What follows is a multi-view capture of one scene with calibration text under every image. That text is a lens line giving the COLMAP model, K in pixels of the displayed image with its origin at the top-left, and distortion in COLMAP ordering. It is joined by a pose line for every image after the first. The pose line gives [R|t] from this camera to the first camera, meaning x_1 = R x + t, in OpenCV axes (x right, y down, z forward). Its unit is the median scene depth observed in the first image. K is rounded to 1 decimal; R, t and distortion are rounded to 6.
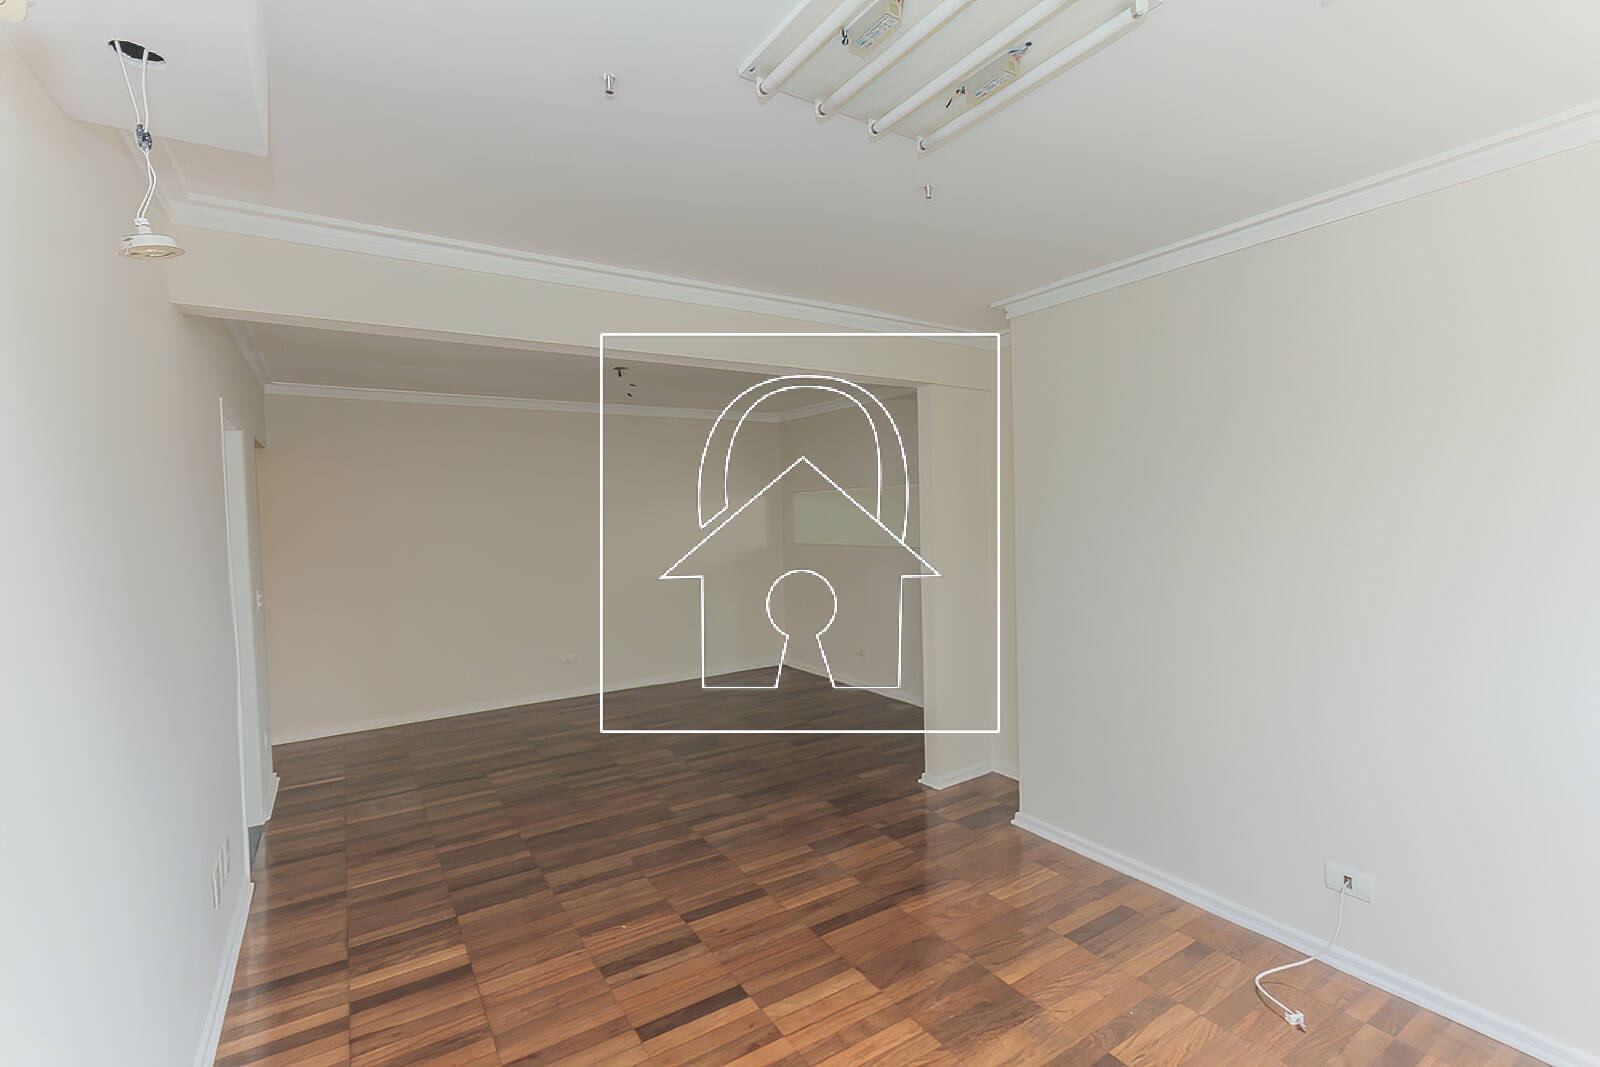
lens RADIAL K [[724.8, 0, 802.2], [0, 724.8, 541.0], [0, 0, 1]] dist [0.003168, -0.000015]
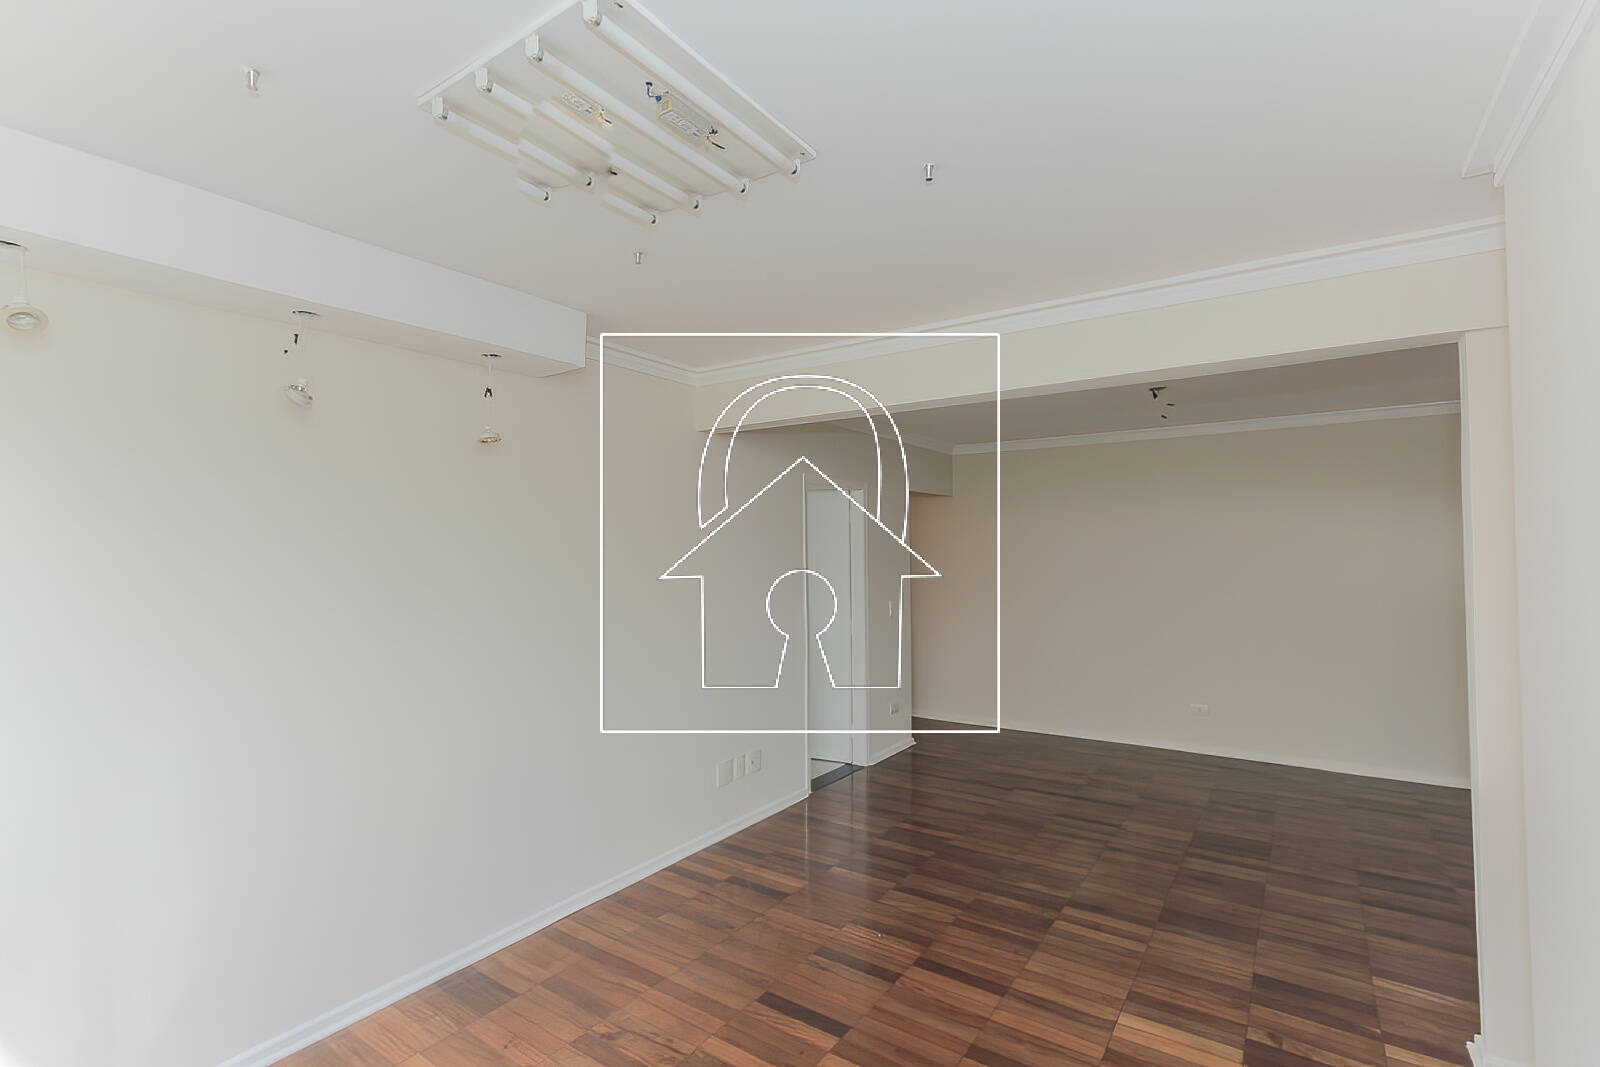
lens RADIAL K [[722.2, 0, 800.0], [0, 722.2, 533.5], [0, 0, 1]] dist [-0.000196, 0.001885]
pose [[0.384091, -0.005596, -0.923278, 0.553650], [-0.034478, 0.999197, -0.020399, -0.030508], [0.922651, 0.039667, 0.383590, 0.359776]]
